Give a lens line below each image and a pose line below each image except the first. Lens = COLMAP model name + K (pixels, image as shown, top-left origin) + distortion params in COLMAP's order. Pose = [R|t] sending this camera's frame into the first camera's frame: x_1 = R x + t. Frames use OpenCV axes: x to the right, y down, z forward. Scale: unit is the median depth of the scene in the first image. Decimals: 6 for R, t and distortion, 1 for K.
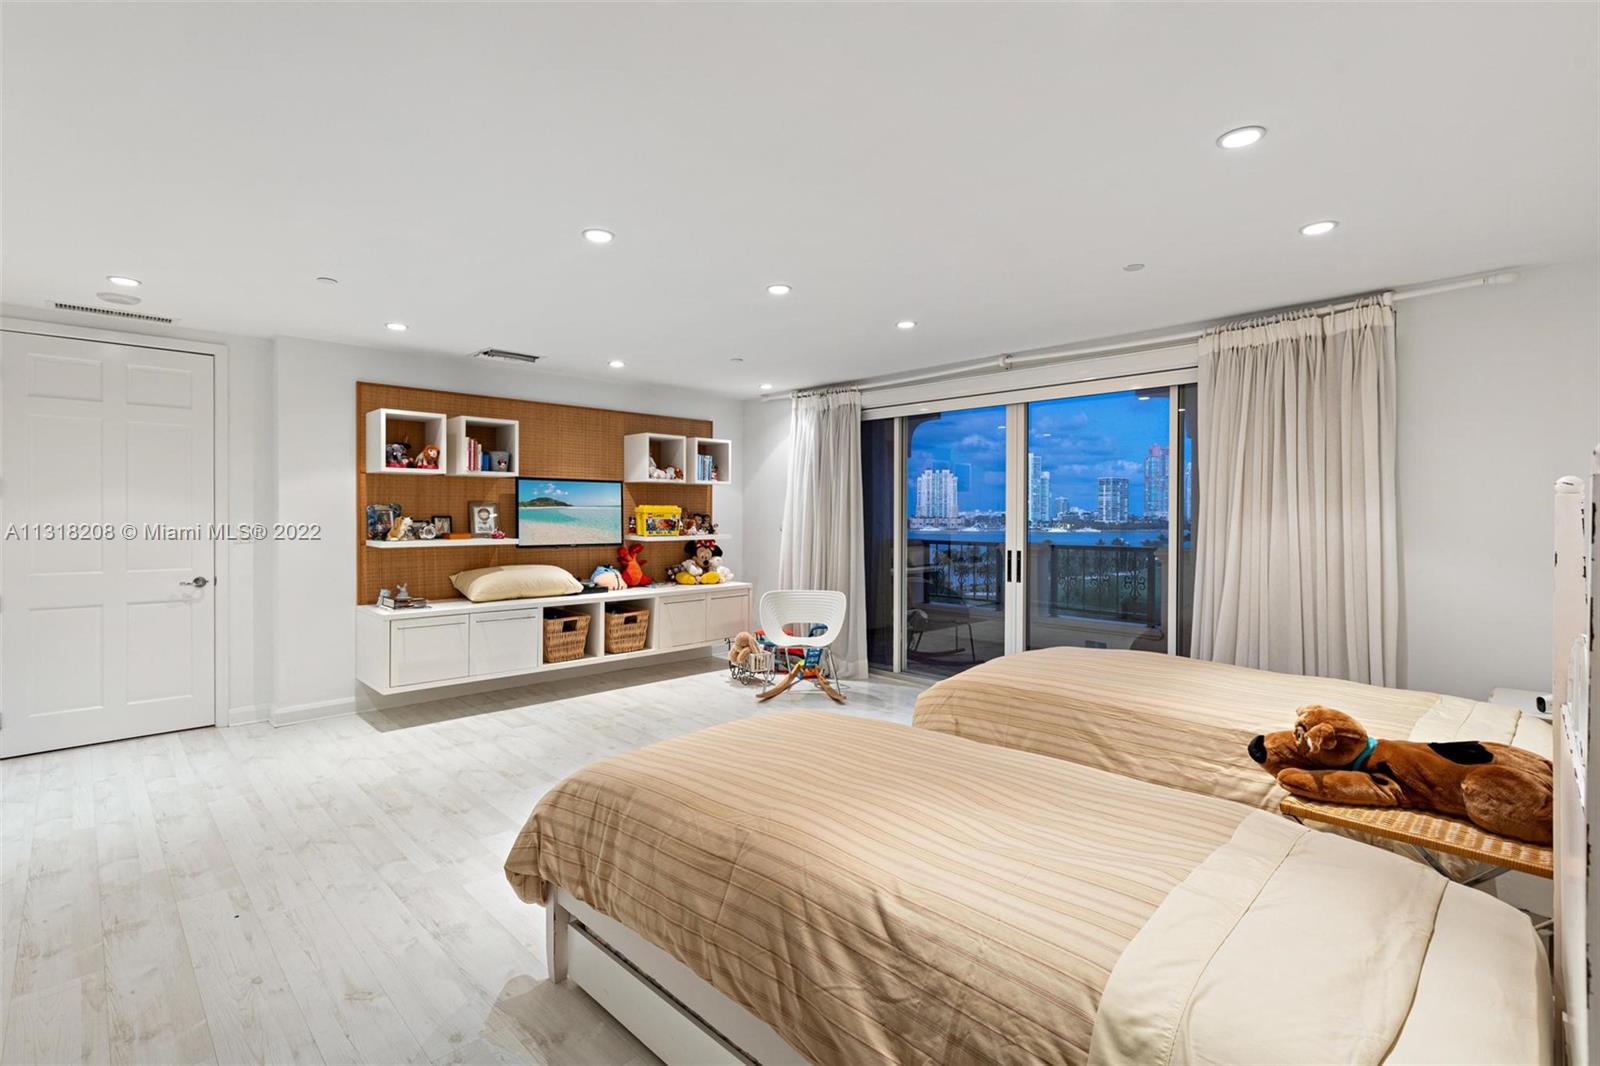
lens RADIAL K [[724.2, 0, 798.9], [0, 724.2, 522.0], [0, 0, 1]] dist [0.002800, -0.000432]
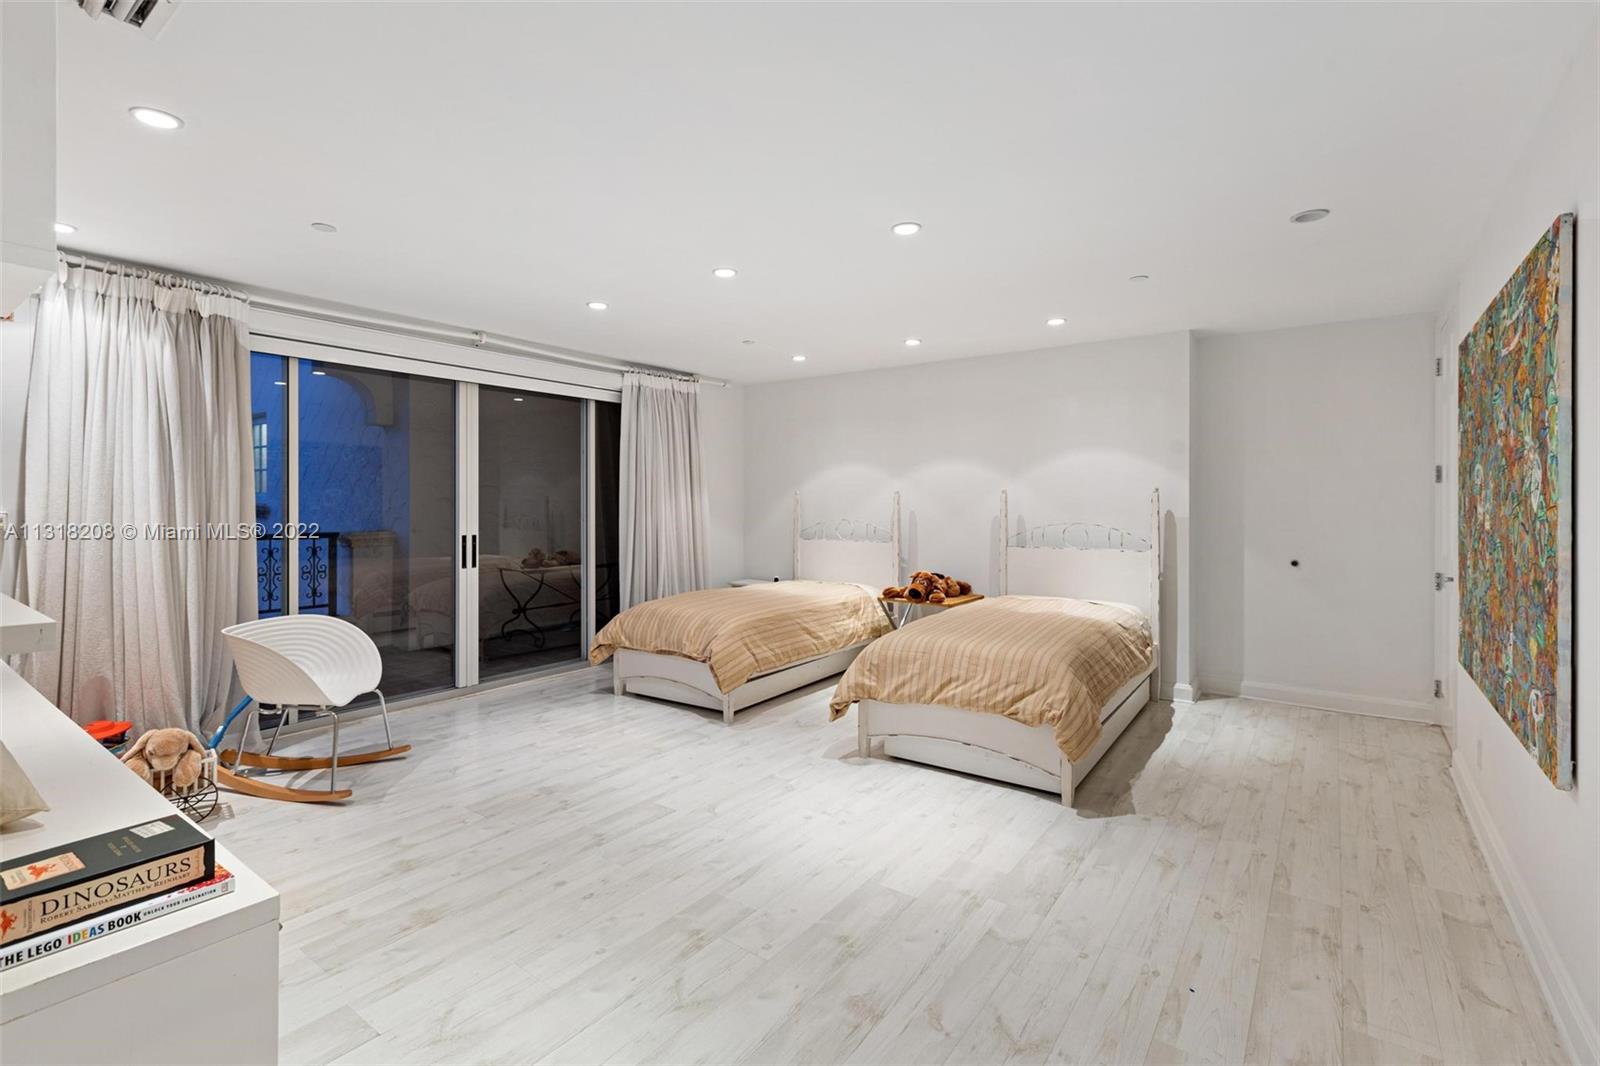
lens RADIAL K [[724.2, 0, 768.6], [0, 724.2, 502.5], [0, 0, 1]] dist [0.002800, -0.000432]
pose [[-0.122136, -0.002729, 0.992510, -0.860279], [0.010067, 0.999941, 0.003989, -0.004313], [-0.992462, 0.010478, -0.122102, 0.884572]]
